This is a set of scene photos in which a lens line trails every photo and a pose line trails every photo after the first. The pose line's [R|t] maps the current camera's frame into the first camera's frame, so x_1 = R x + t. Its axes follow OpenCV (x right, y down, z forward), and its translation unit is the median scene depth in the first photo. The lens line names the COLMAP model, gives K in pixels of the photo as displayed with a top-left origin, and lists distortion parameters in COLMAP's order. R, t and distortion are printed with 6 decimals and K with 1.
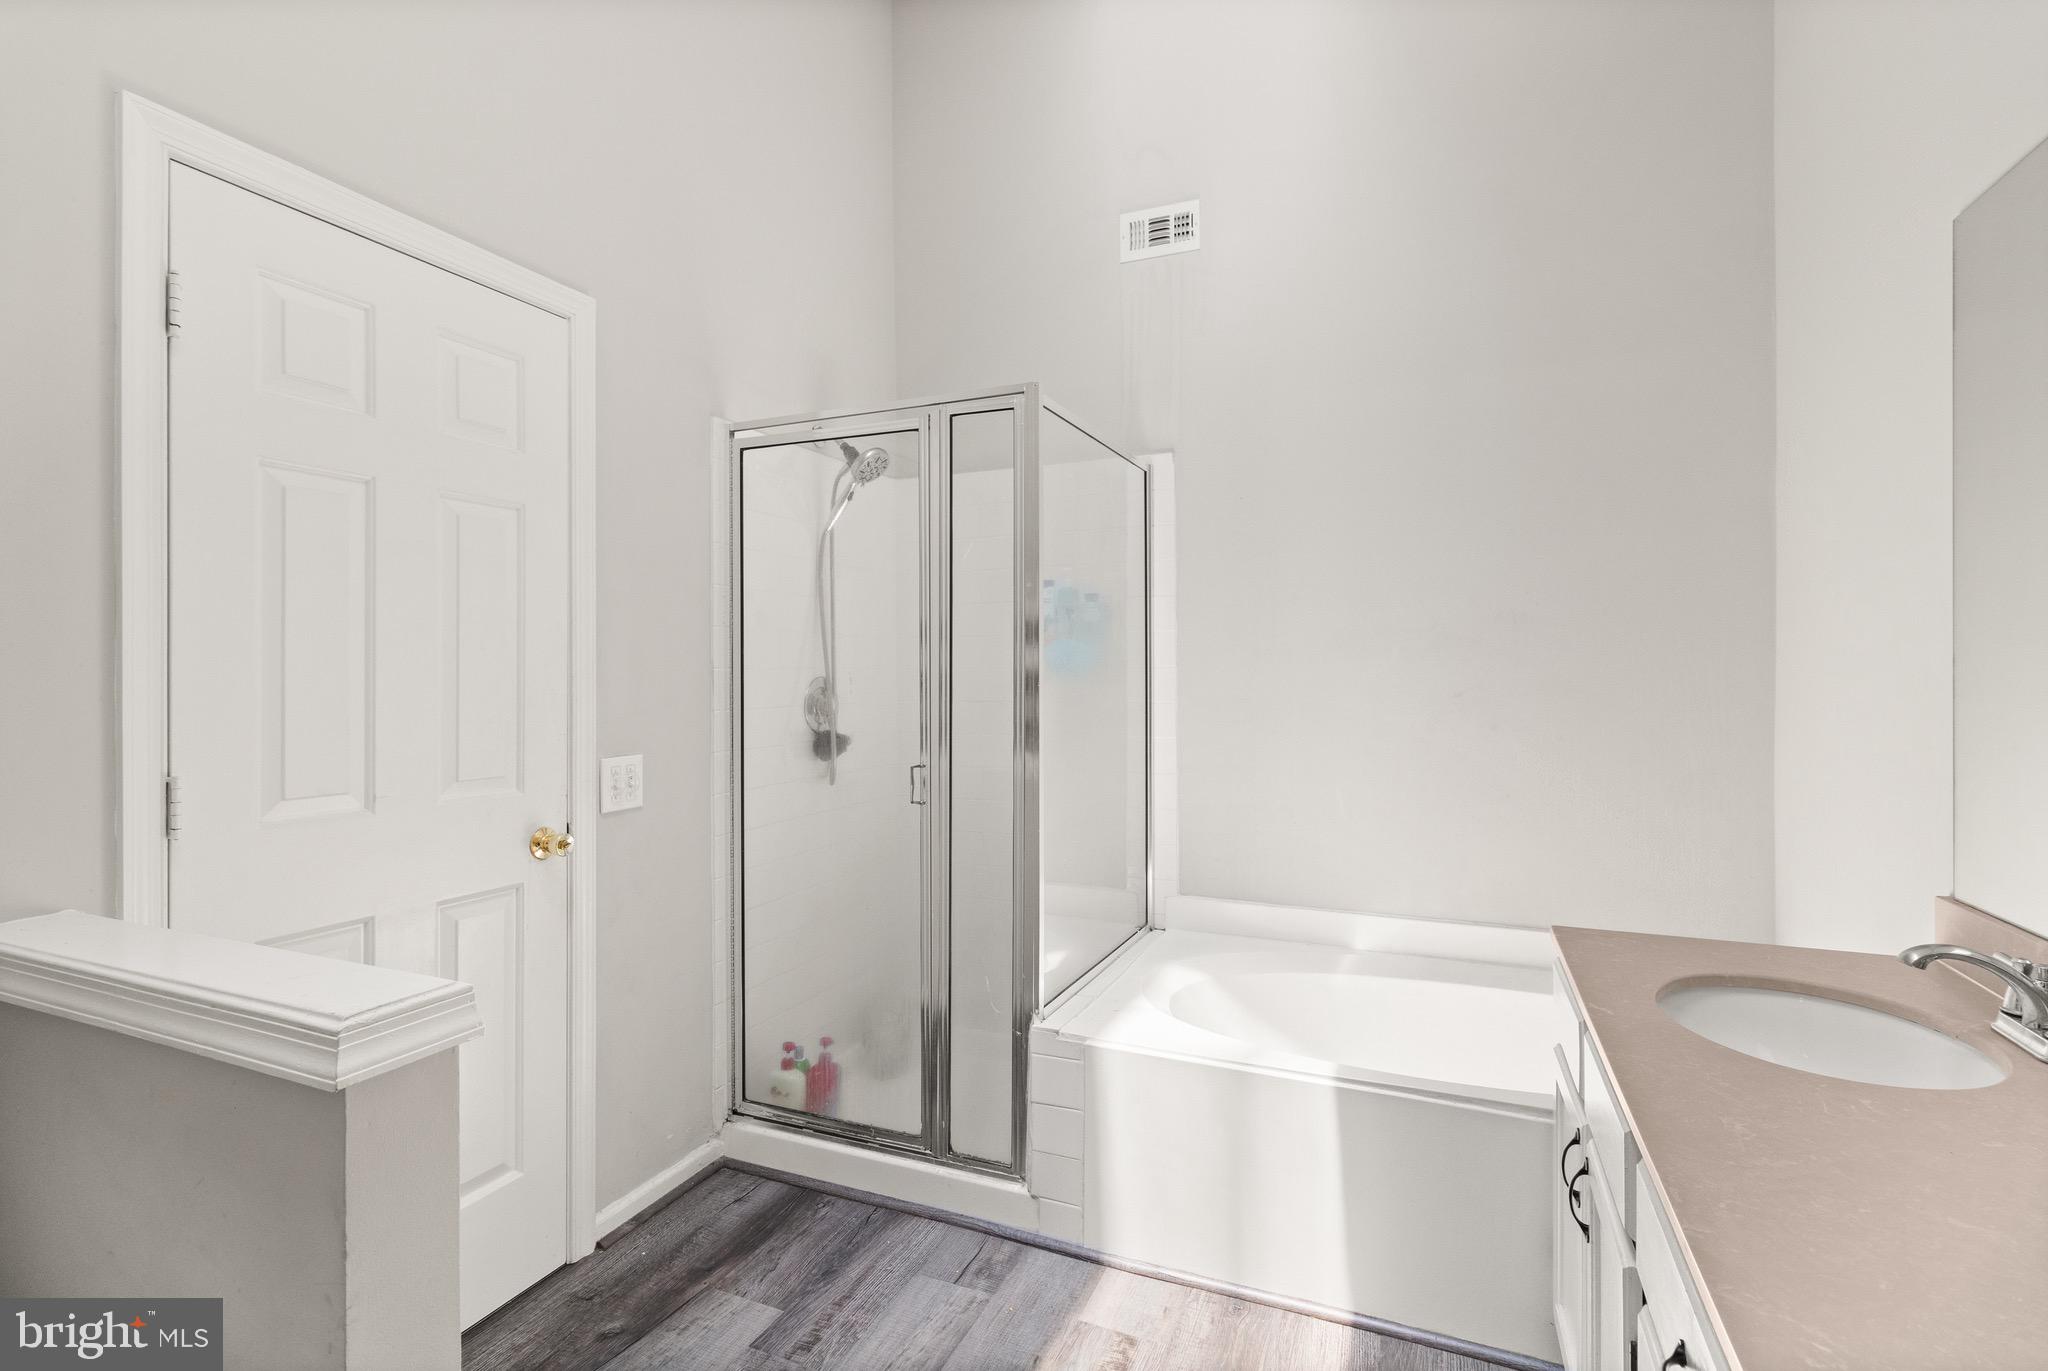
lens RADIAL K [[964.3, 0, 1027.0], [0, 964.3, 677.7], [0, 0, 1]] dist [0.001146, 0.000757]
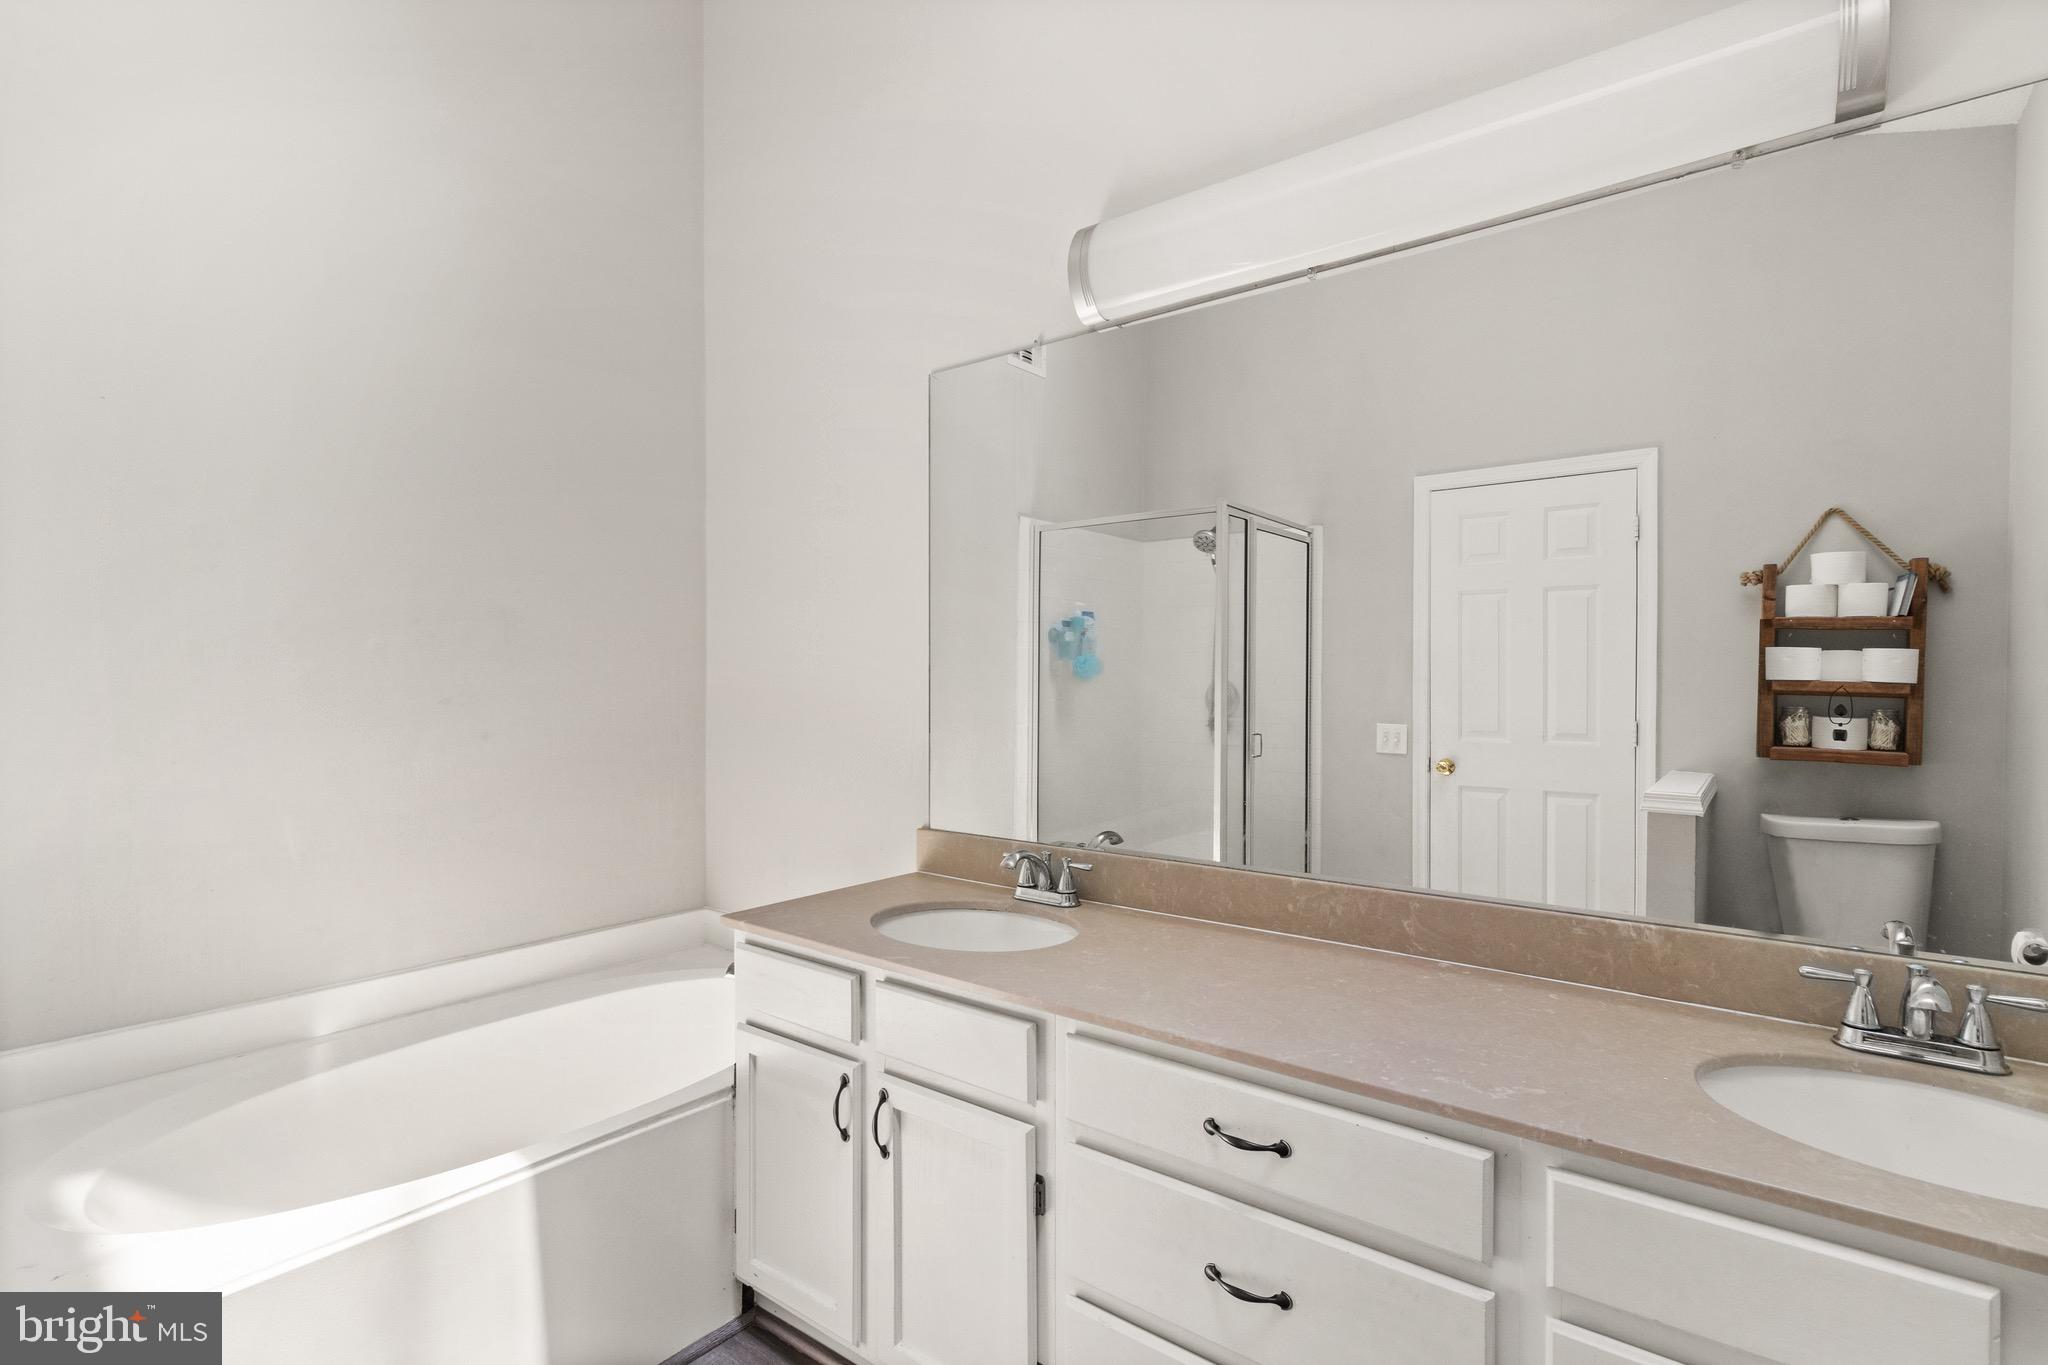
lens RADIAL K [[964.3, 0, 1025.6], [0, 964.3, 688.2], [0, 0, 1]] dist [0.001146, 0.000757]
pose [[0.241945, -0.003469, 0.970284, -0.284165], [-0.001368, 0.999991, 0.003916, 0.001695], [-0.970289, -0.002275, 0.241938, 0.294302]]
